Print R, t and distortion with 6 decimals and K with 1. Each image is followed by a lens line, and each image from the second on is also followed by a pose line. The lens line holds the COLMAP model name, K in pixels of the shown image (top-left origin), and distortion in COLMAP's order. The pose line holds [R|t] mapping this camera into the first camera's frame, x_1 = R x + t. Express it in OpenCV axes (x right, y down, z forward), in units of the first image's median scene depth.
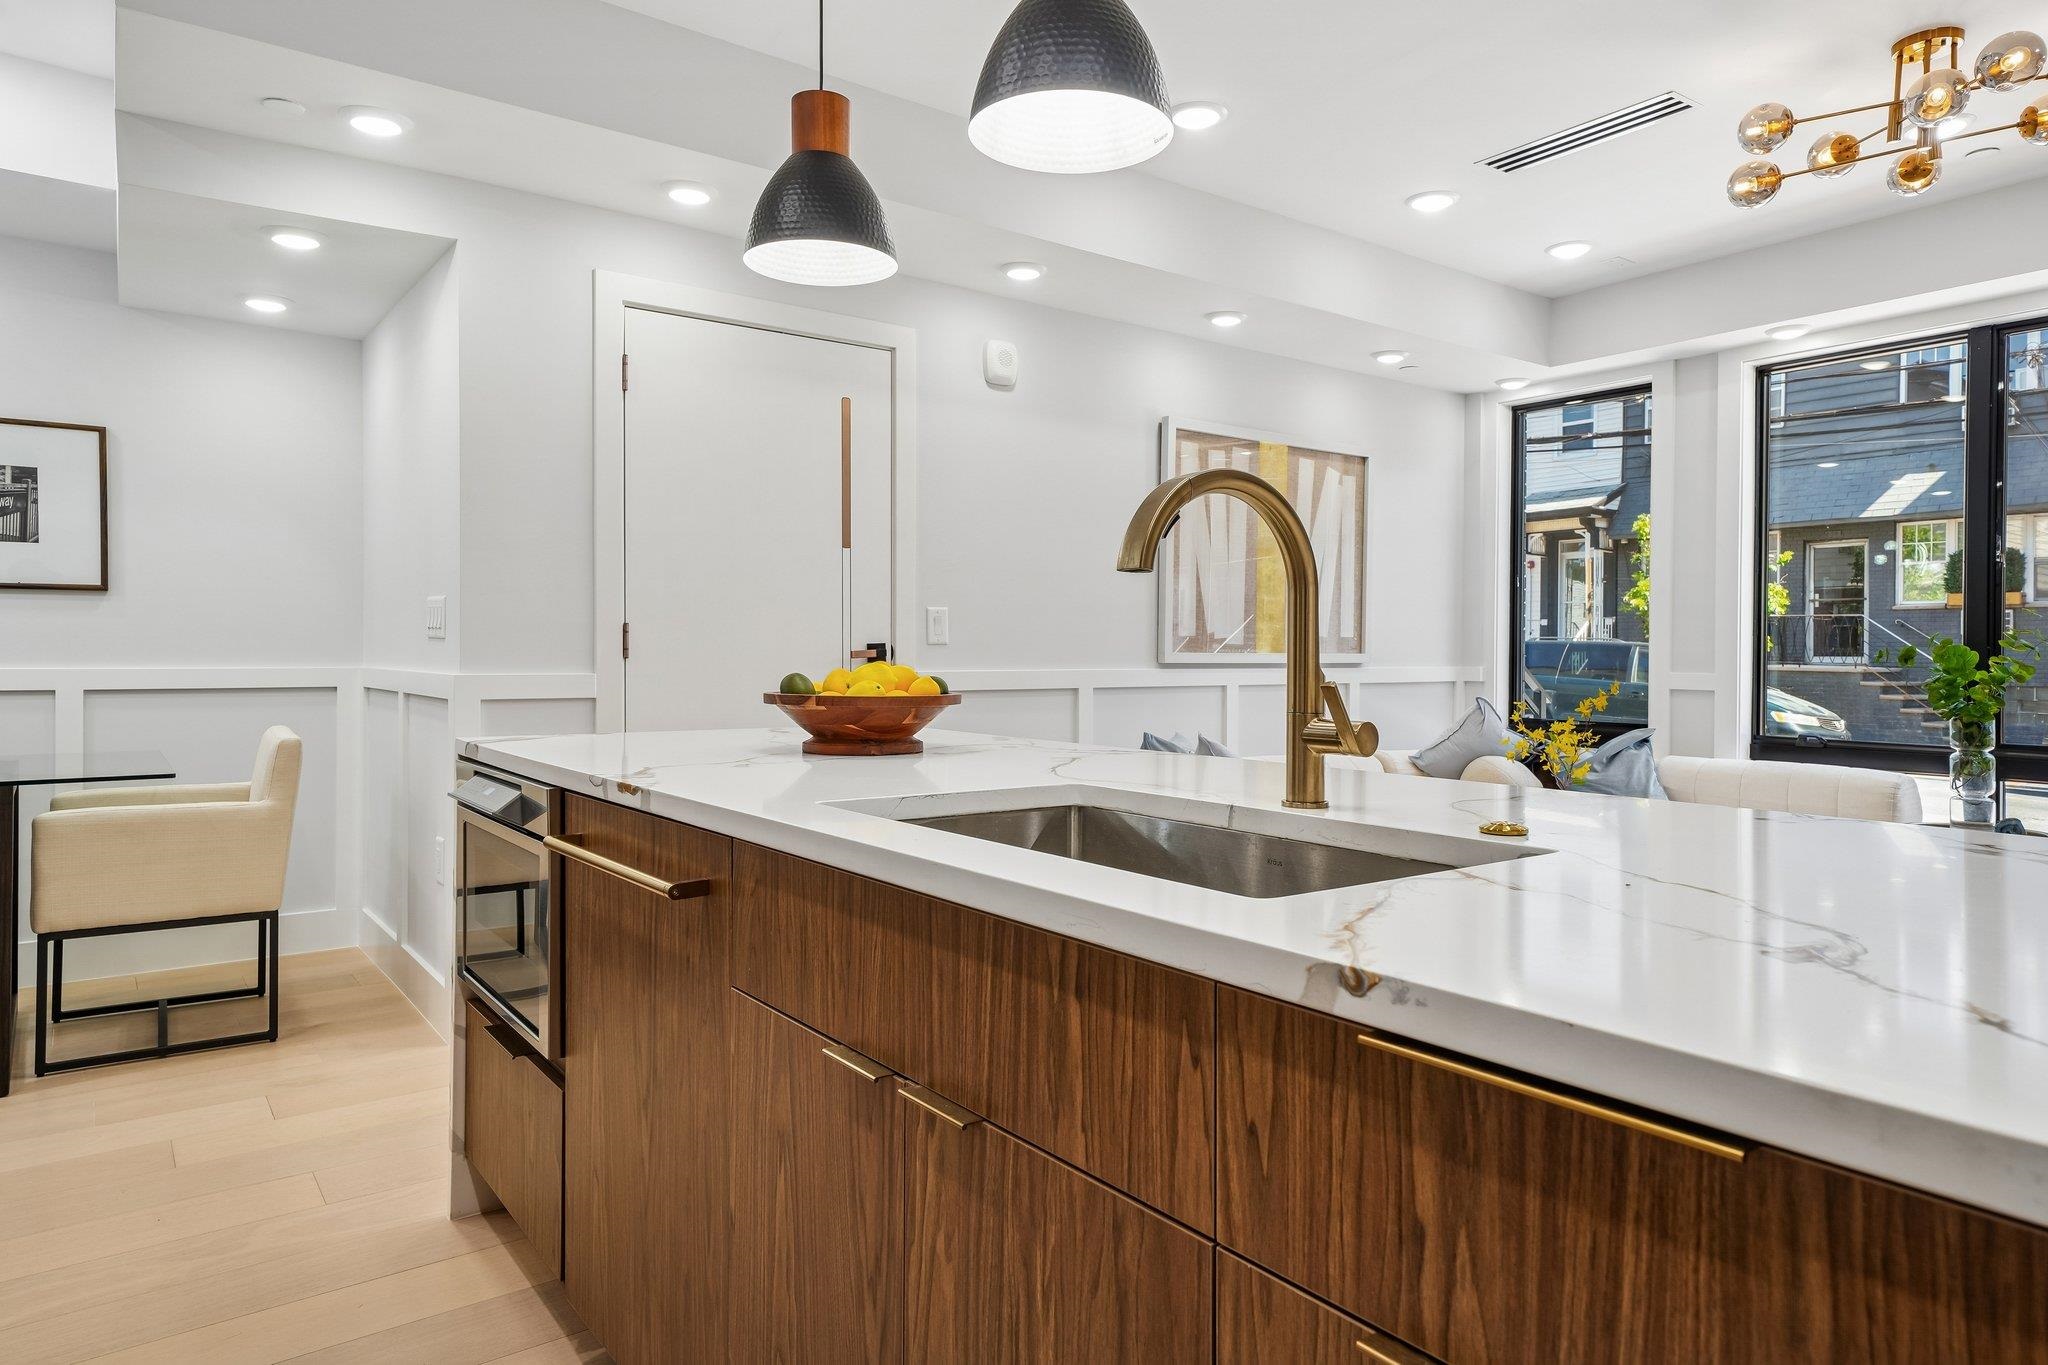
lens RADIAL K [[1245.1, 0, 1001.8], [0, 1245.1, 653.9], [0, 0, 1]] dist [0.022520, 0.005798]
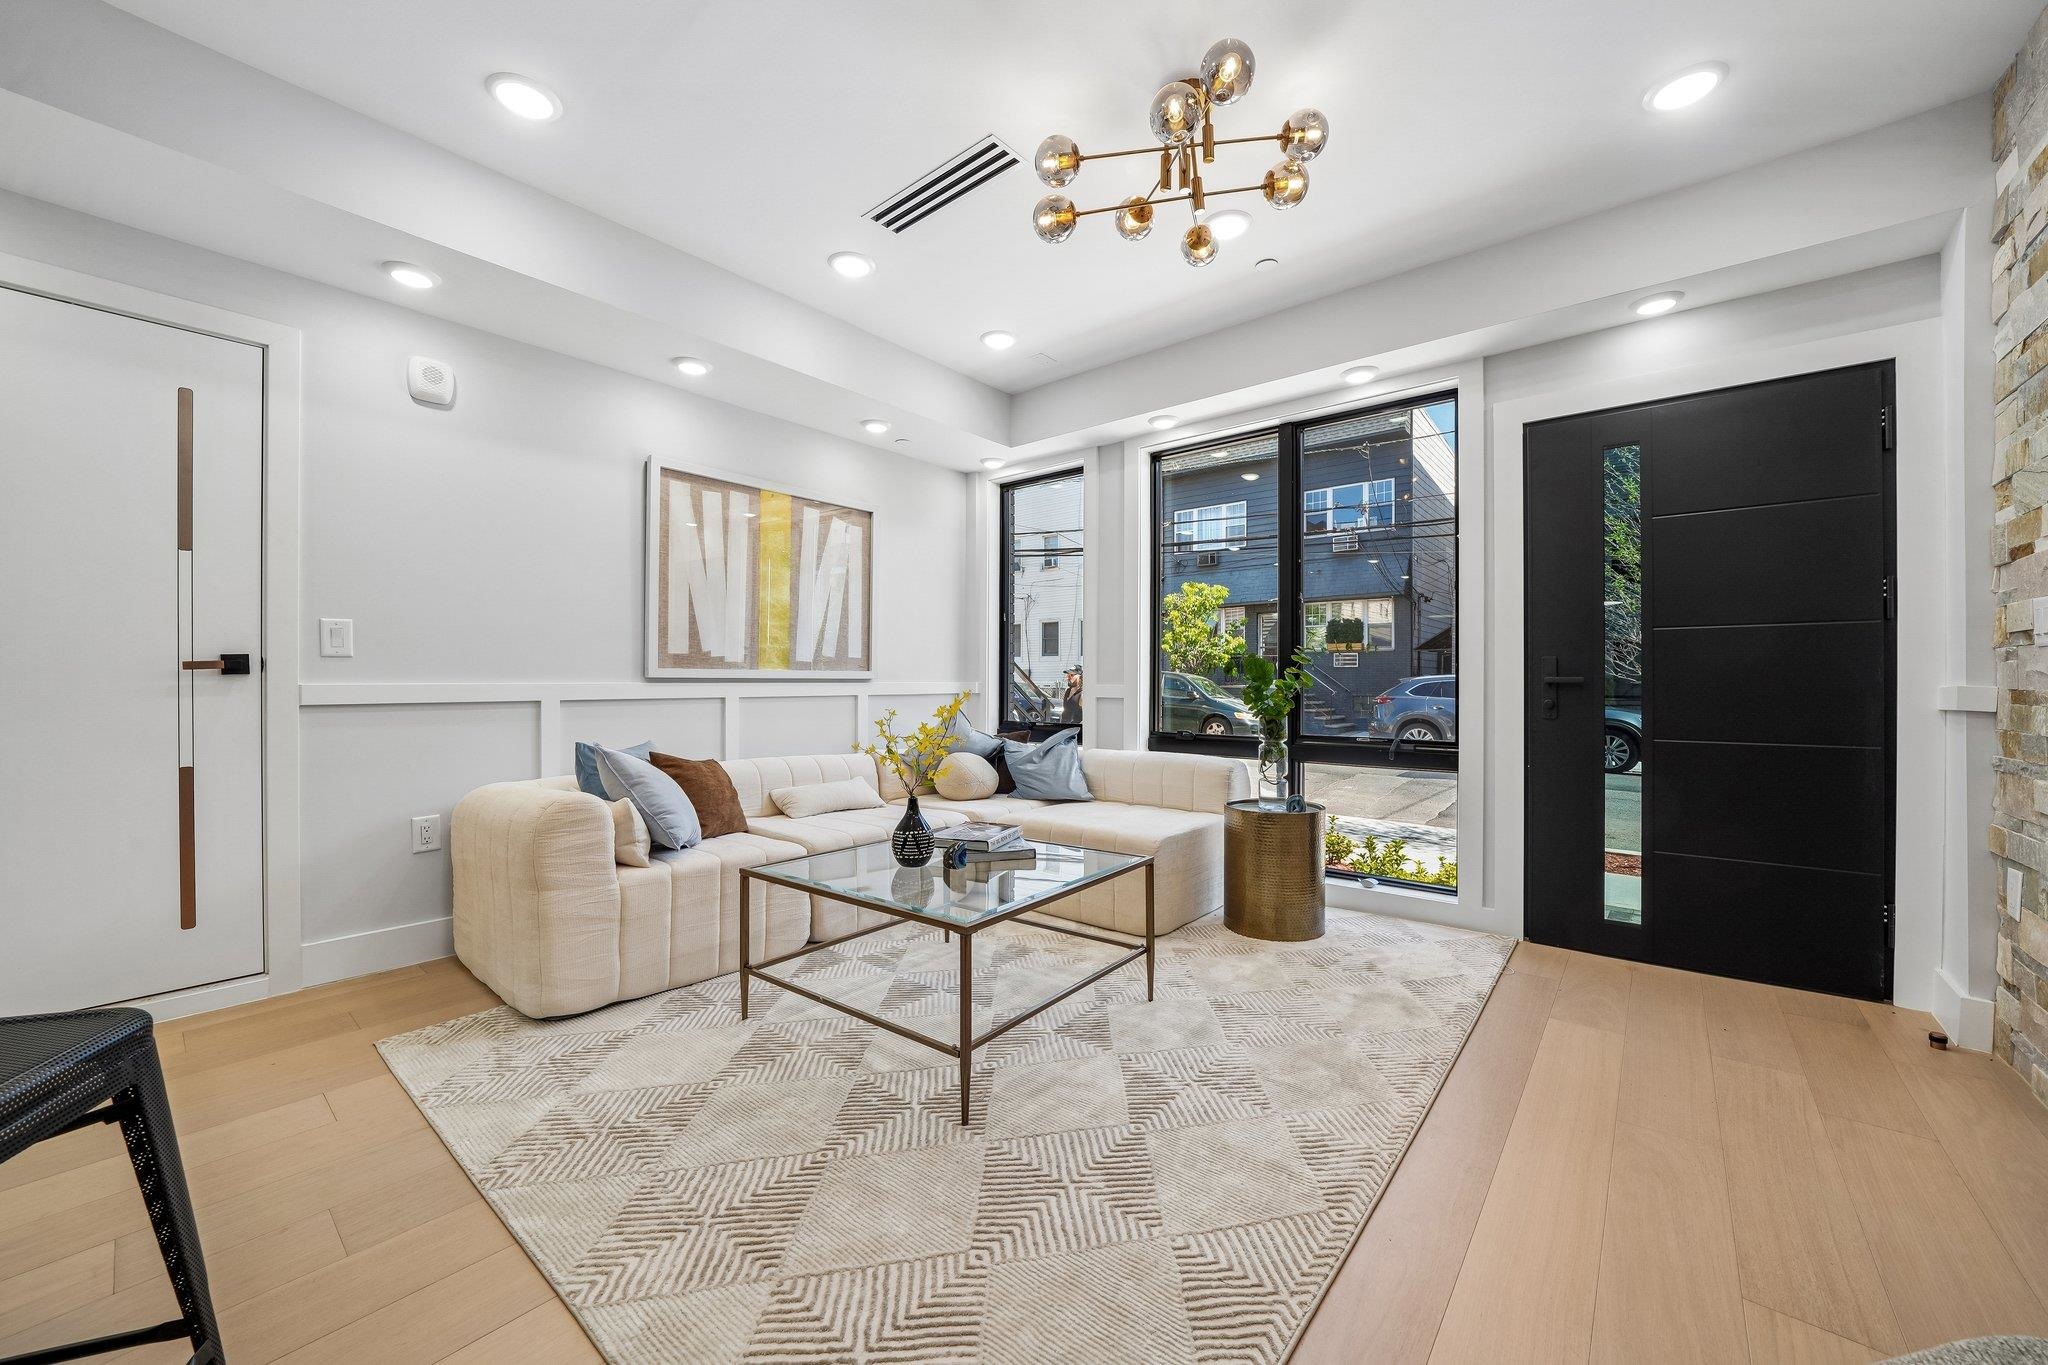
lens RADIAL K [[769.1, 0, 996.3], [0, 769.1, 677.1], [0, 0, 1]] dist [-0.019798, 0.002127]
pose [[0.975261, -0.003038, 0.221038, 0.348520], [0.004362, 0.999975, -0.005502, 0.015133], [-0.221016, 0.006330, 0.975250, 0.331255]]
